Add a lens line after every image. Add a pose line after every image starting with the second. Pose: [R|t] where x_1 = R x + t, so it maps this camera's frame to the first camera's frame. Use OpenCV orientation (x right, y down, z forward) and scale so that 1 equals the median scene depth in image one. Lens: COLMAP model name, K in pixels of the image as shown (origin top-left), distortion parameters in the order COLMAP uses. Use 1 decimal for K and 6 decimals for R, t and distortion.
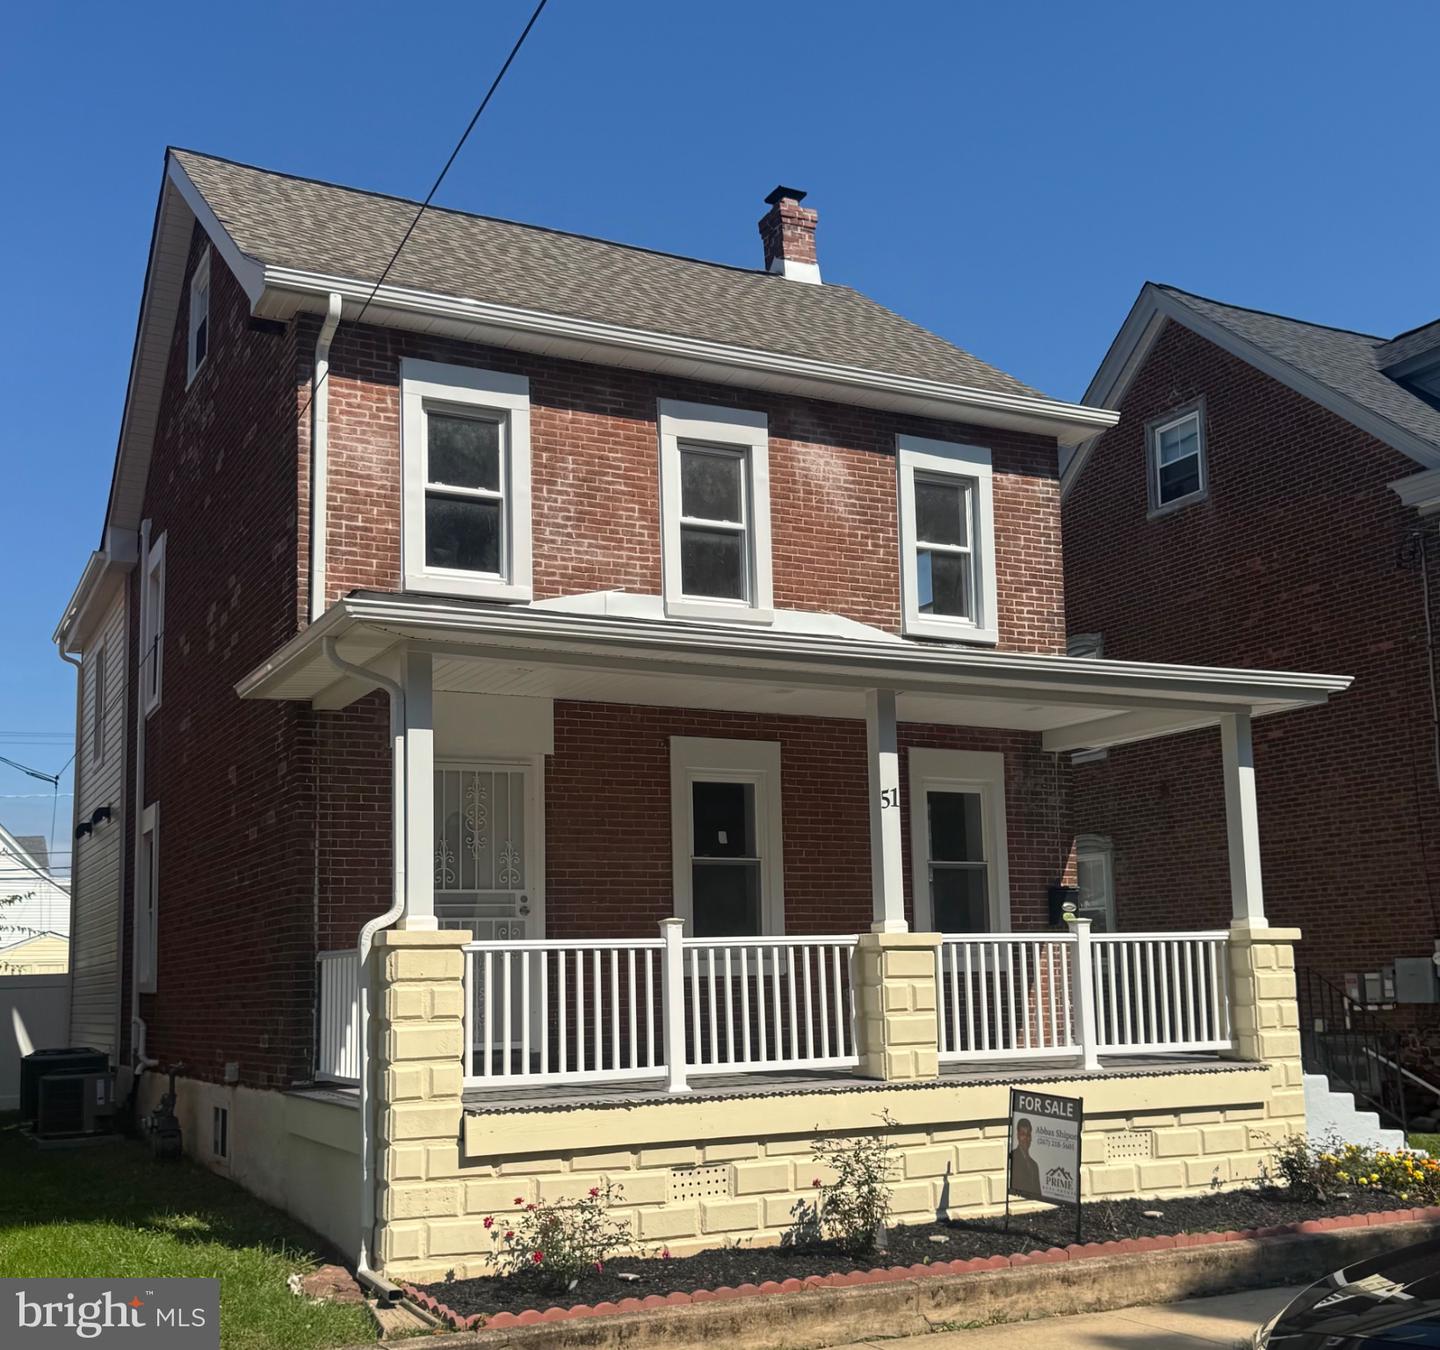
lens RADIAL K [[1689.6, 0, 721.1], [0, 1689.6, 686.2], [0, 0, 1]] dist [0.032630, 0.000000]
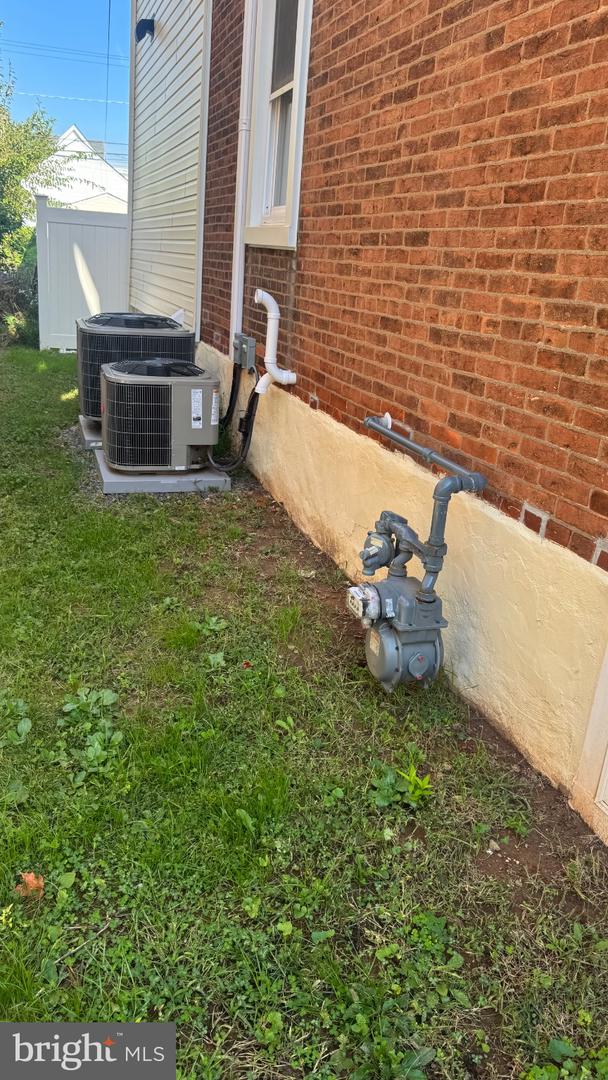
lens RADIAL K [[811.5, 0, 301.9], [0, 811.5, 540.0], [0, 0, 1]] dist [-0.004880, -0.001123]
pose [[0.983048, 0.148866, -0.107033, -0.289951], [-0.078541, 0.869398, 0.487830, 0.135218], [0.165675, -0.471154, 0.866352, 0.732805]]
